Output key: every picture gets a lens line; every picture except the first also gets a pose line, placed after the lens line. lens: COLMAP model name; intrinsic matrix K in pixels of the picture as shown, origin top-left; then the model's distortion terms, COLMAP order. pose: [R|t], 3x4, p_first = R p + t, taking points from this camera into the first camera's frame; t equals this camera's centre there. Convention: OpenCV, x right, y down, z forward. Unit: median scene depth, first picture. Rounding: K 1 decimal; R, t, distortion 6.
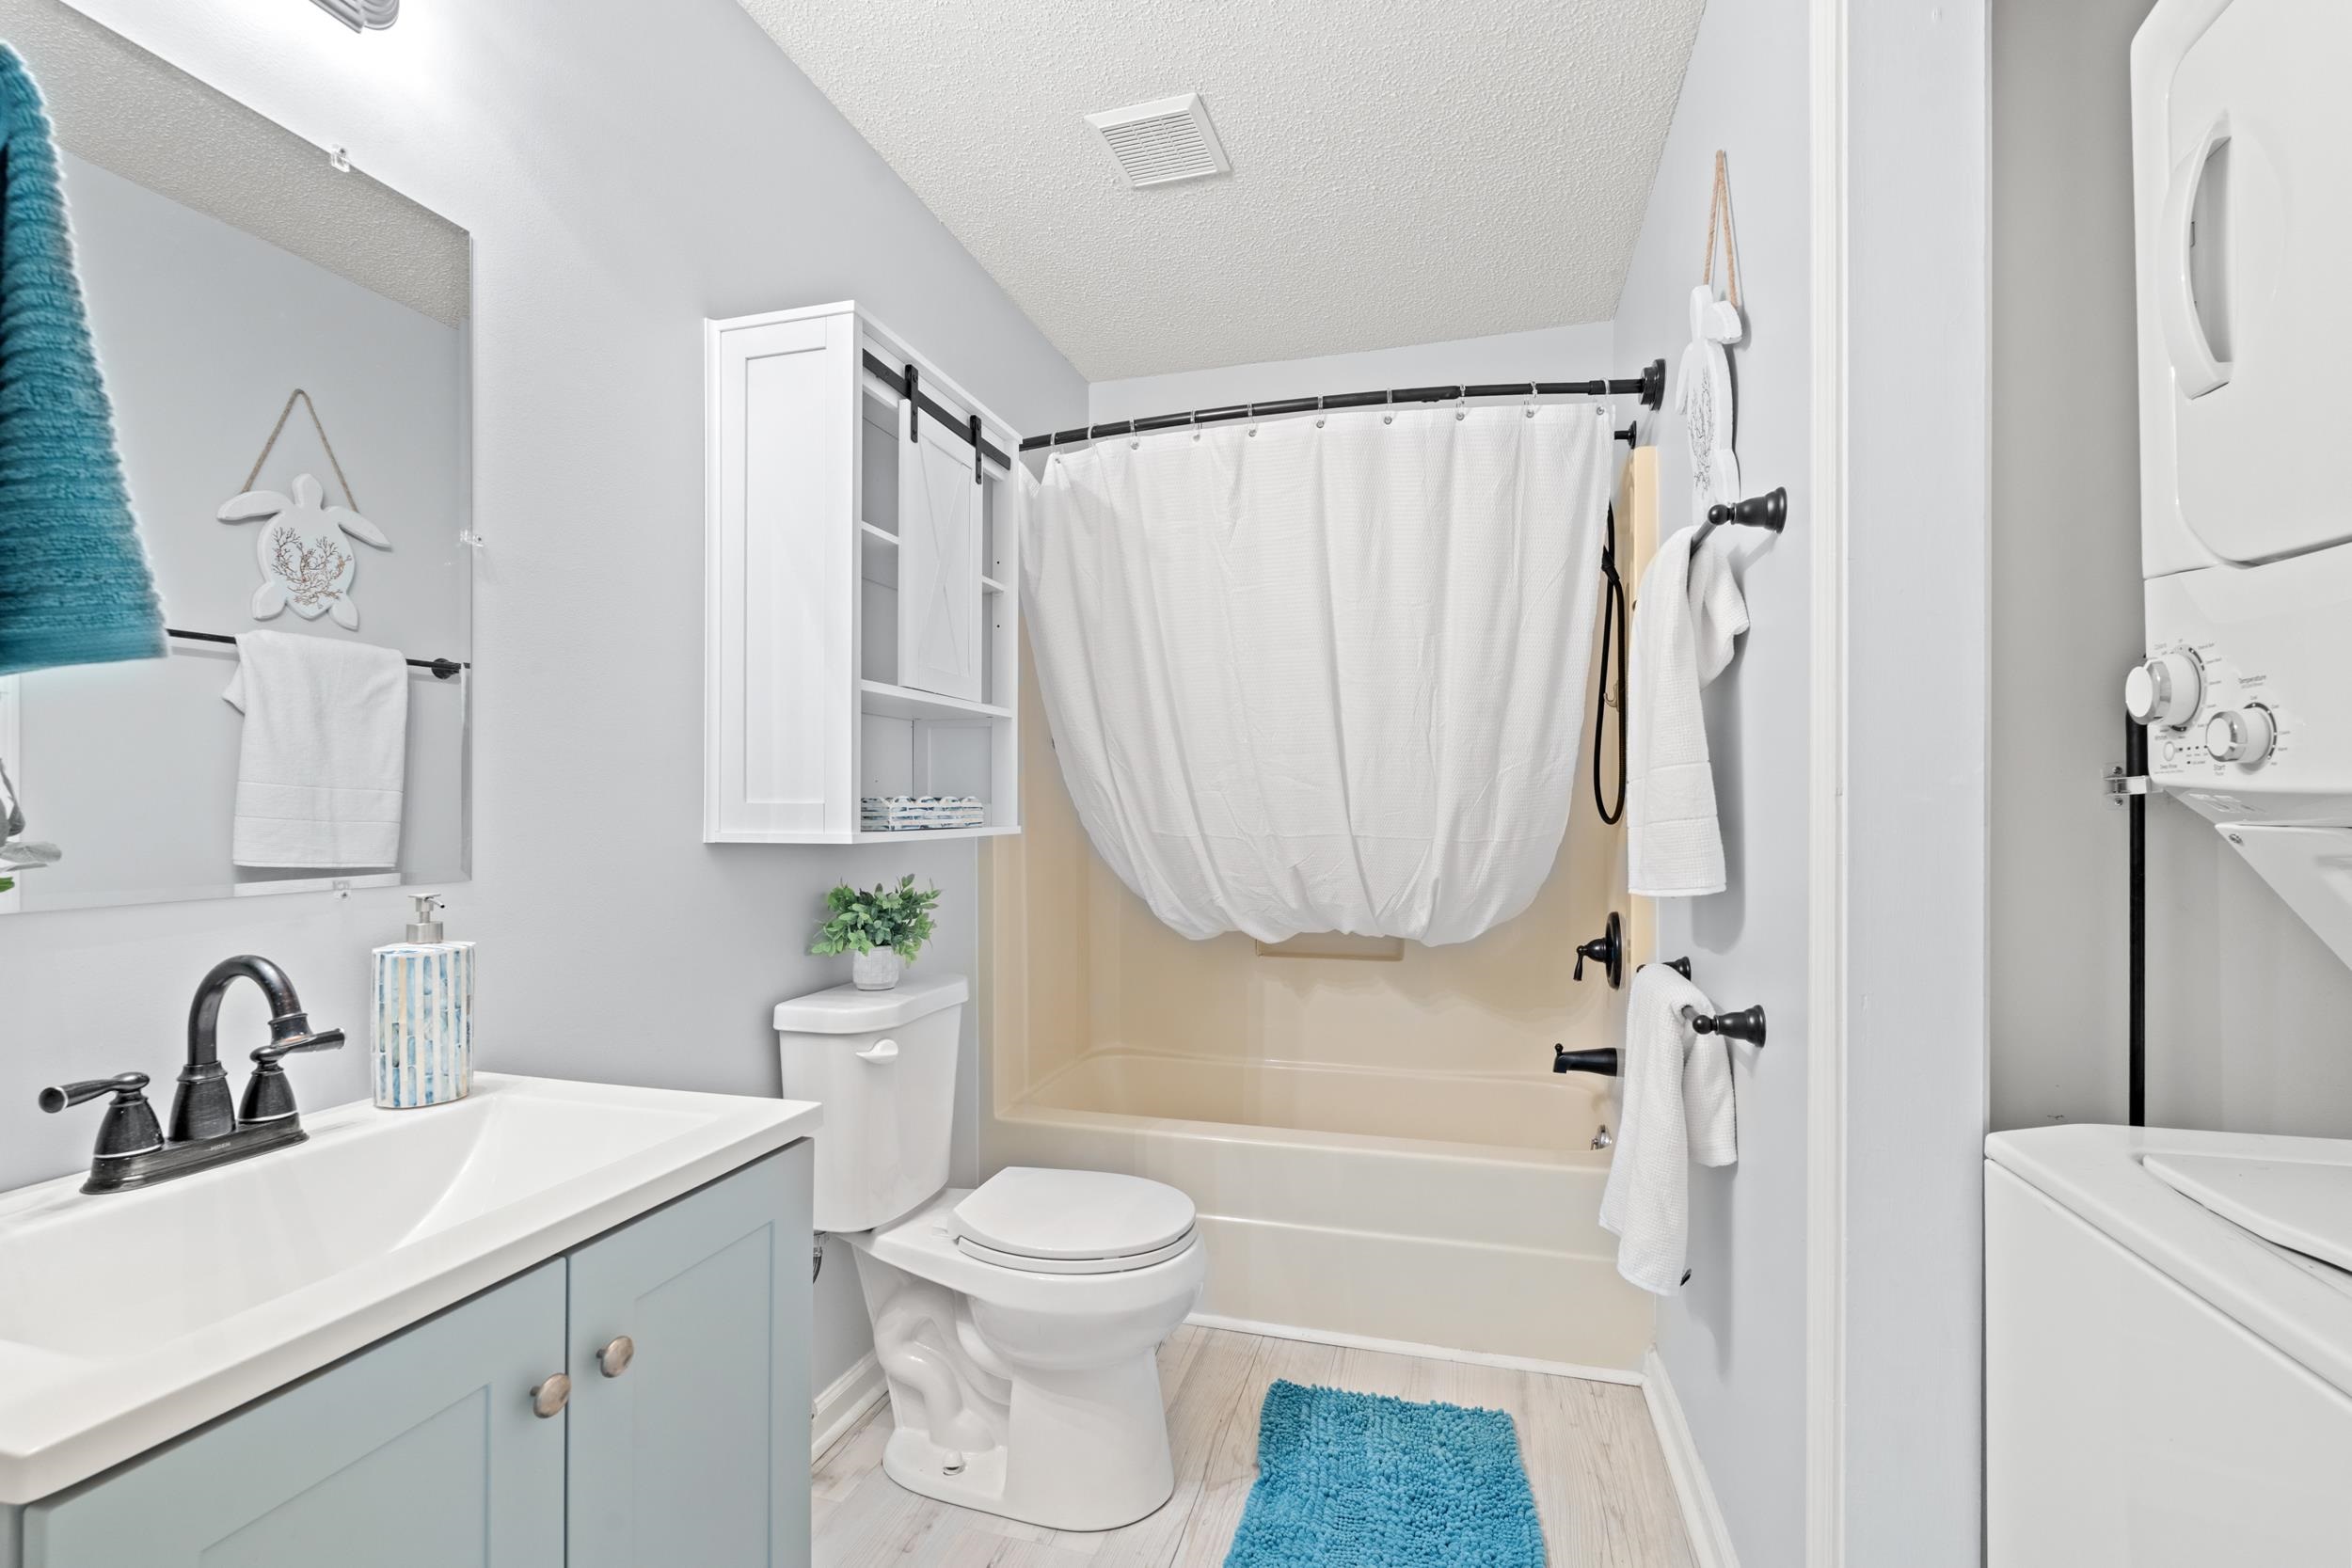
lens RADIAL K [[1030.0, 0, 1174.8], [0, 1030.0, 803.0], [0, 0, 1]] dist [-0.002842, 0.001364]
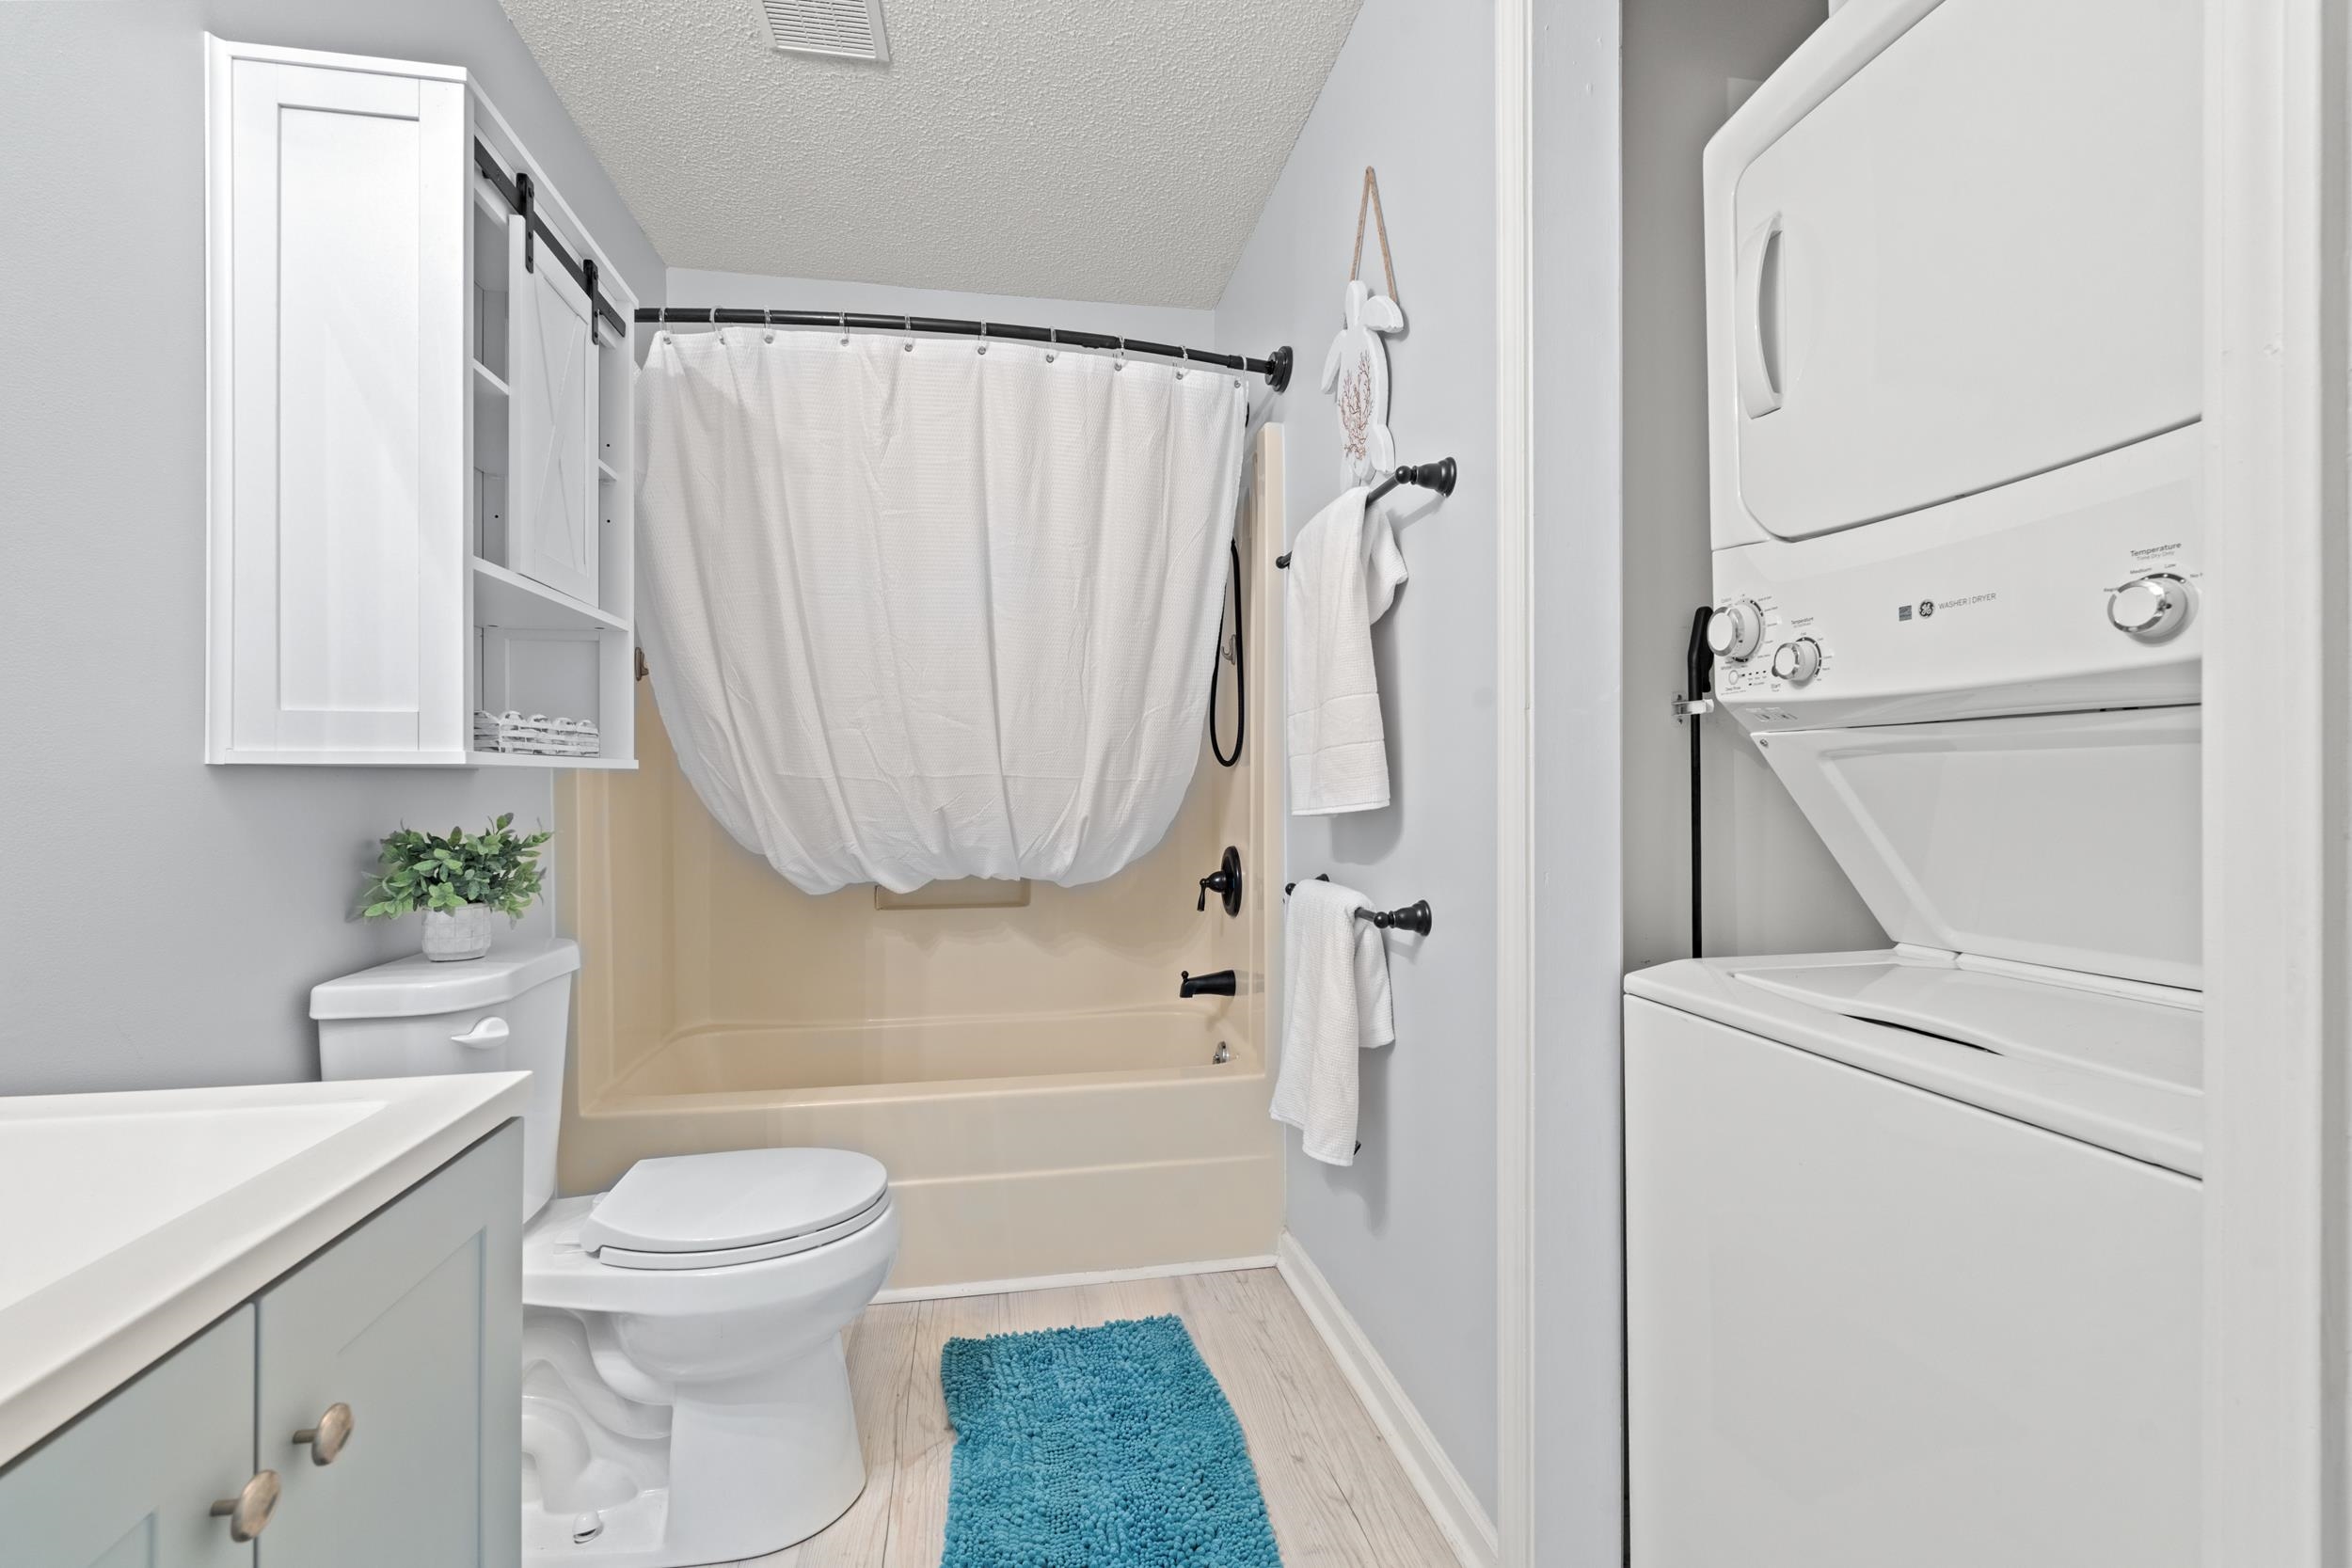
lens RADIAL K [[1030.0, 0, 1174.1], [0, 1030.0, 774.1], [0, 0, 1]] dist [-0.002842, 0.001364]
pose [[0.897446, 0.001237, 0.441123, -0.156626], [-0.000710, 0.999999, -0.001360, 0.042700], [-0.441124, 0.000907, 0.897446, 0.057596]]
